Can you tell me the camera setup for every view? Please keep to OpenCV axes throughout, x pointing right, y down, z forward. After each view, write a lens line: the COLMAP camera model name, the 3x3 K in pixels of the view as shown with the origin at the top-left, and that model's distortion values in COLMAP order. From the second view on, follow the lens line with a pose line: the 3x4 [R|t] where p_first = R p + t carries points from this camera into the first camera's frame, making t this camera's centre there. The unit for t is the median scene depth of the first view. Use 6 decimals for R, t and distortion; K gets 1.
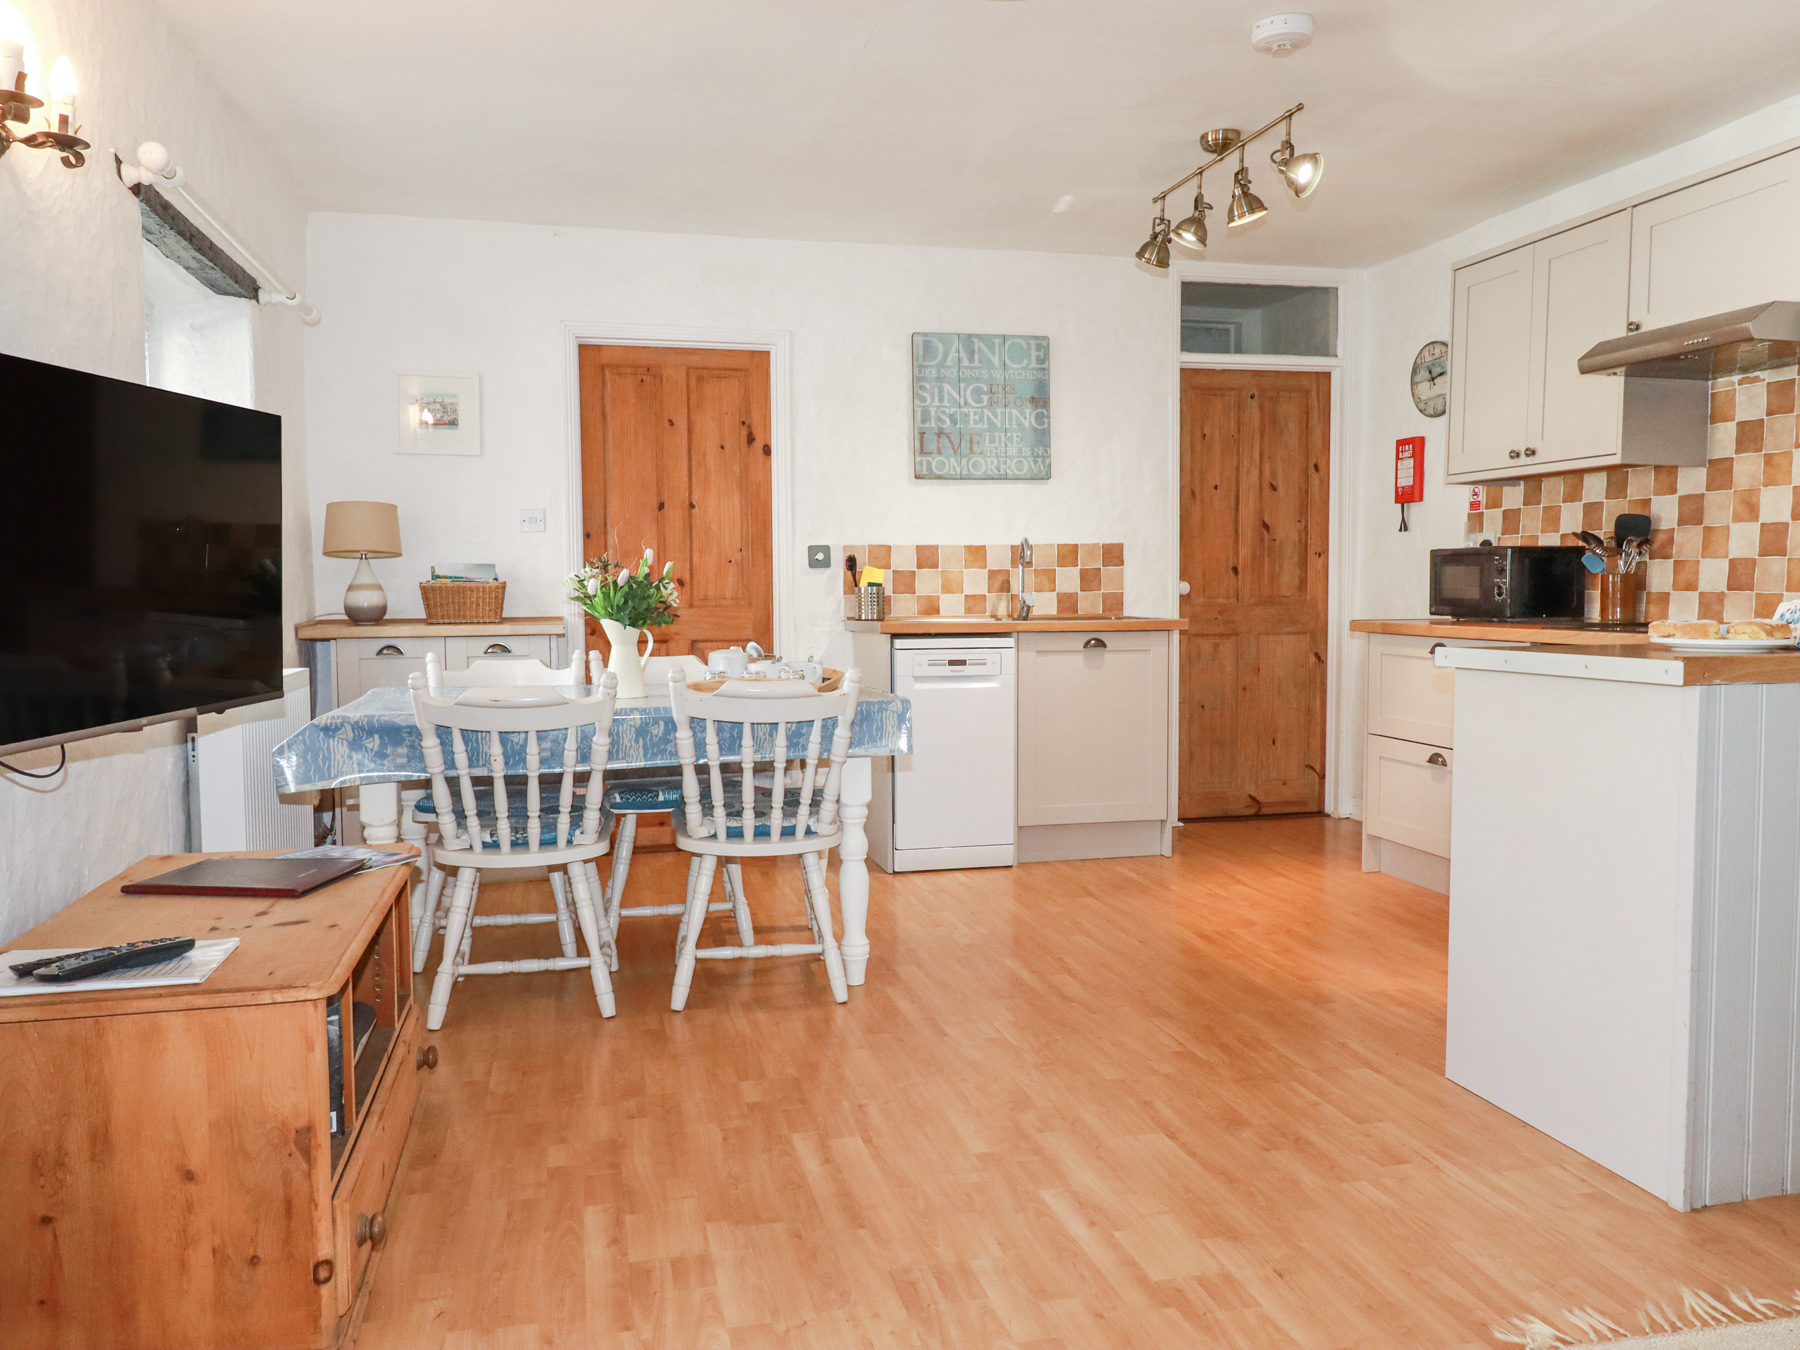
lens RADIAL K [[1355.0, 0, 888.9], [0, 1355.0, 668.3], [0, 0, 1]] dist [0.001579, -0.001773]
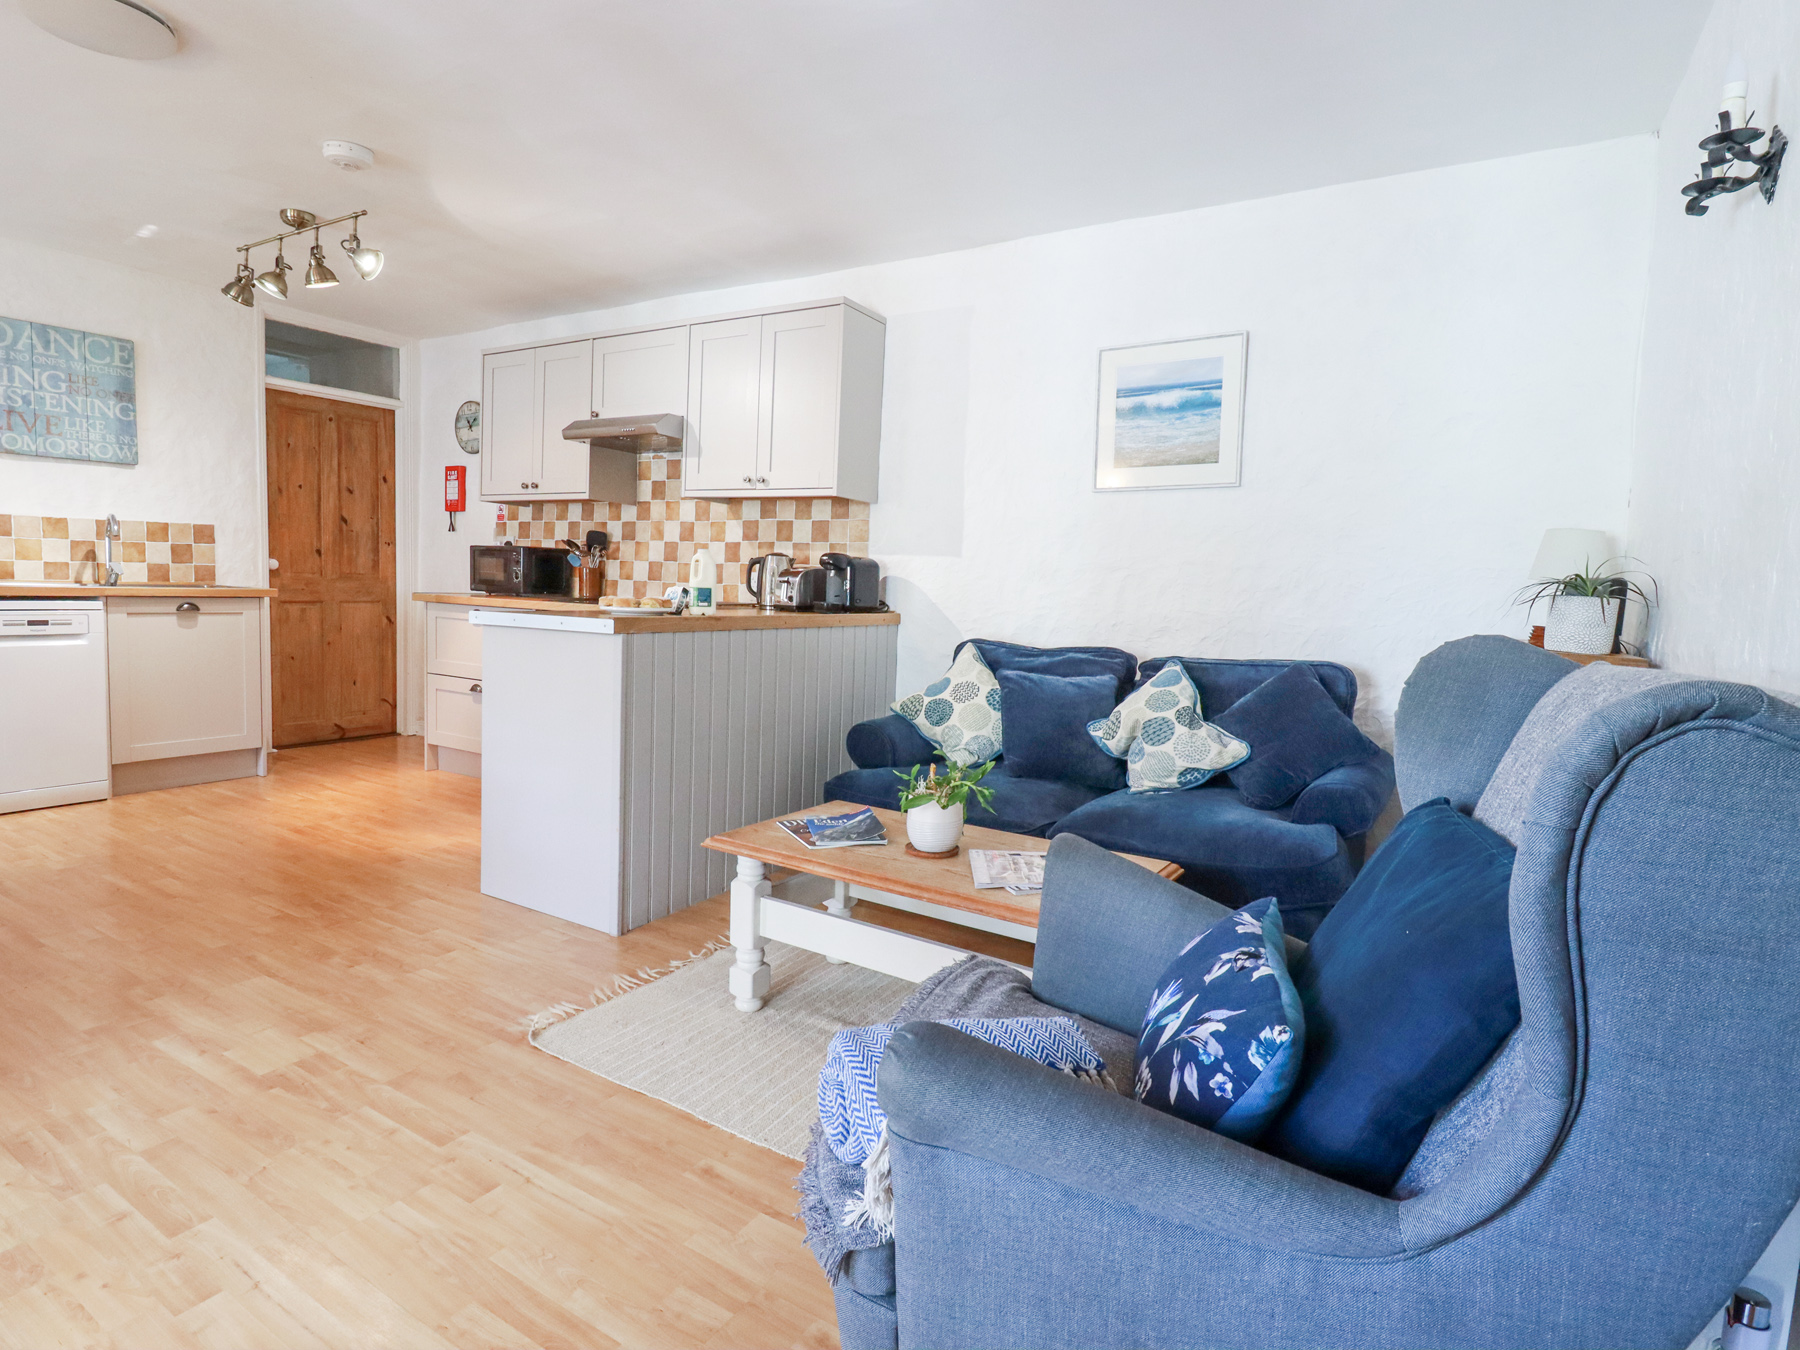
lens RADIAL K [[948.7, 0, 910.7], [0, 948.7, 663.6], [0, 0, 1]] dist [-0.003261, -0.011908]
pose [[0.692778, -0.027755, 0.720617, -0.008377], [0.002740, 0.999353, 0.035856, 0.003733], [-0.721146, -0.022865, 0.692406, -0.045225]]
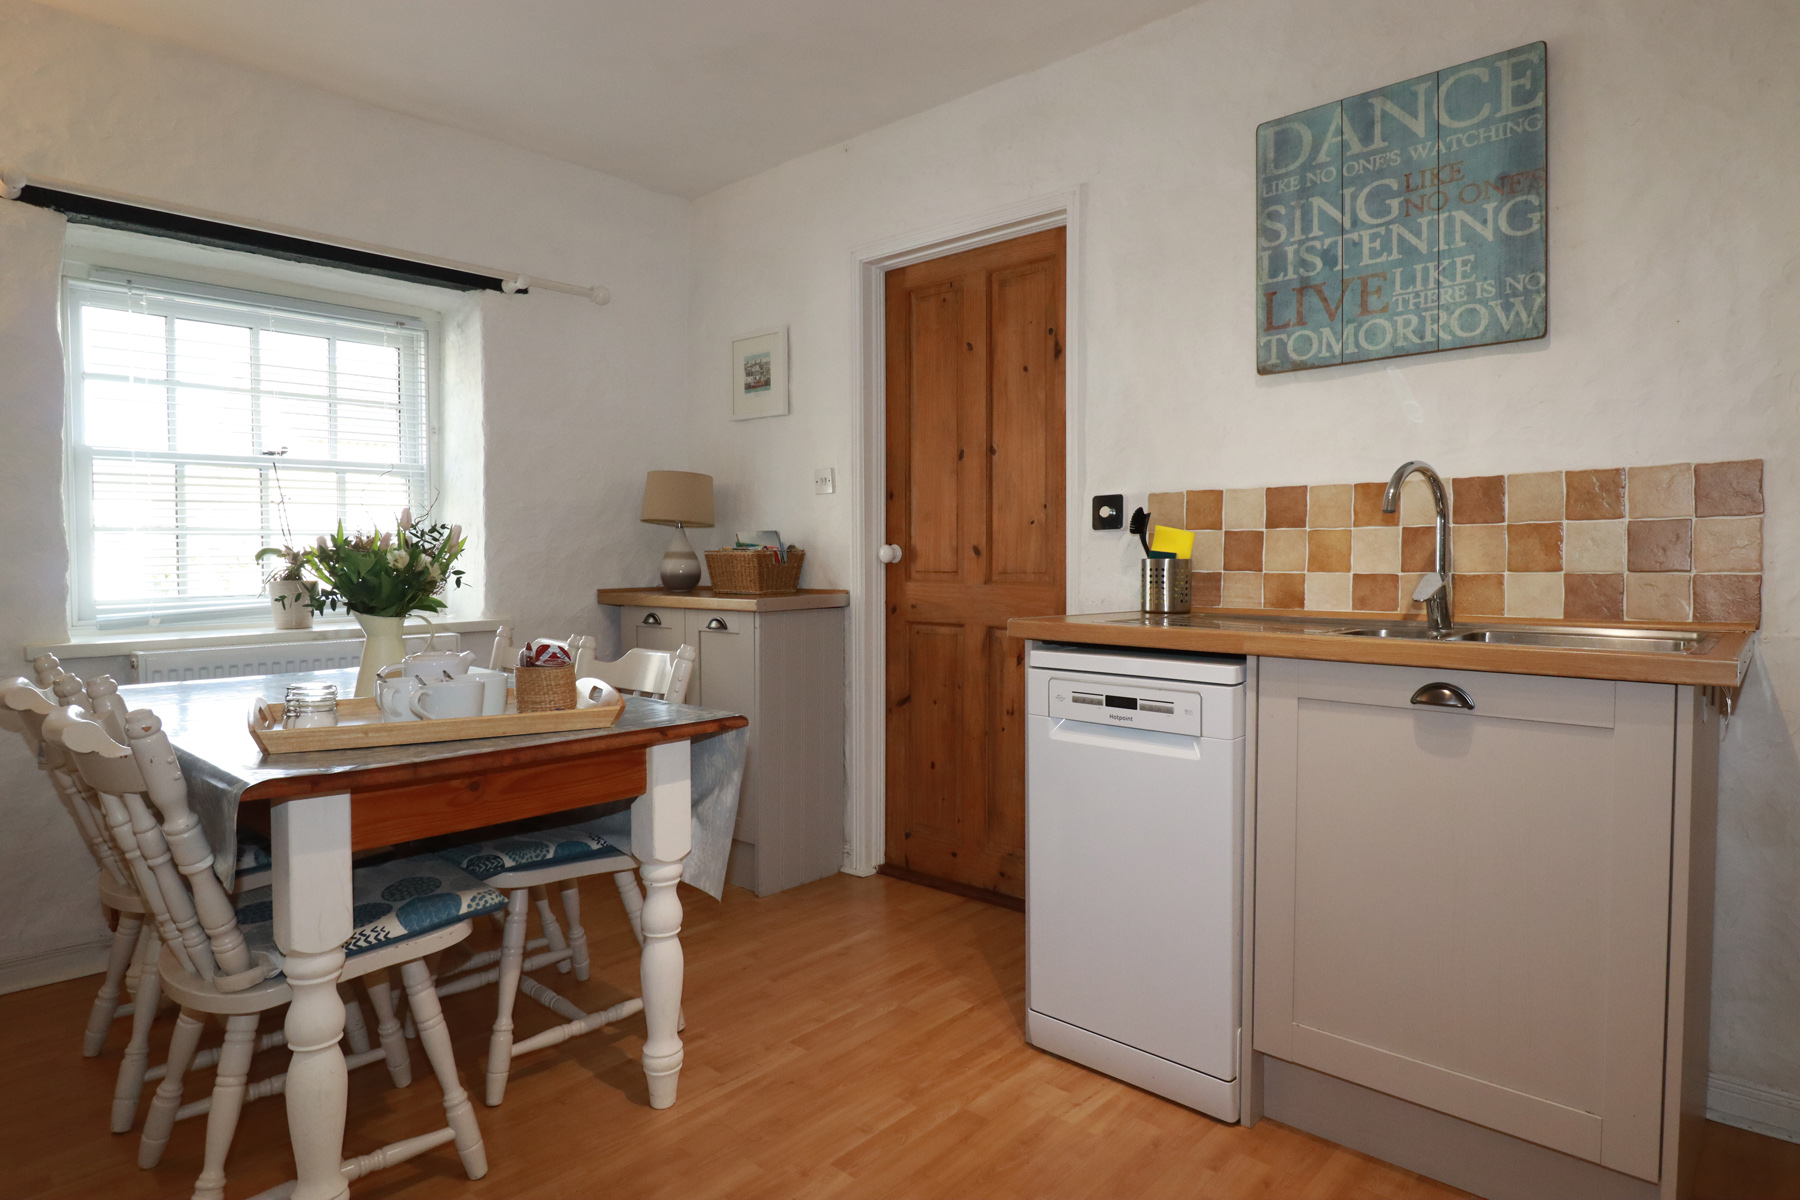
lens RADIAL K [[1009.6, 0, 893.9], [0, 1009.6, 591.3], [0, 0, 1]] dist [-0.008174, -0.002659]
pose [[0.557367, 0.035001, -0.829528, 0.328774], [-0.051714, 0.998635, 0.007390, -0.046212], [0.828654, 0.038779, 0.558416, 0.700687]]
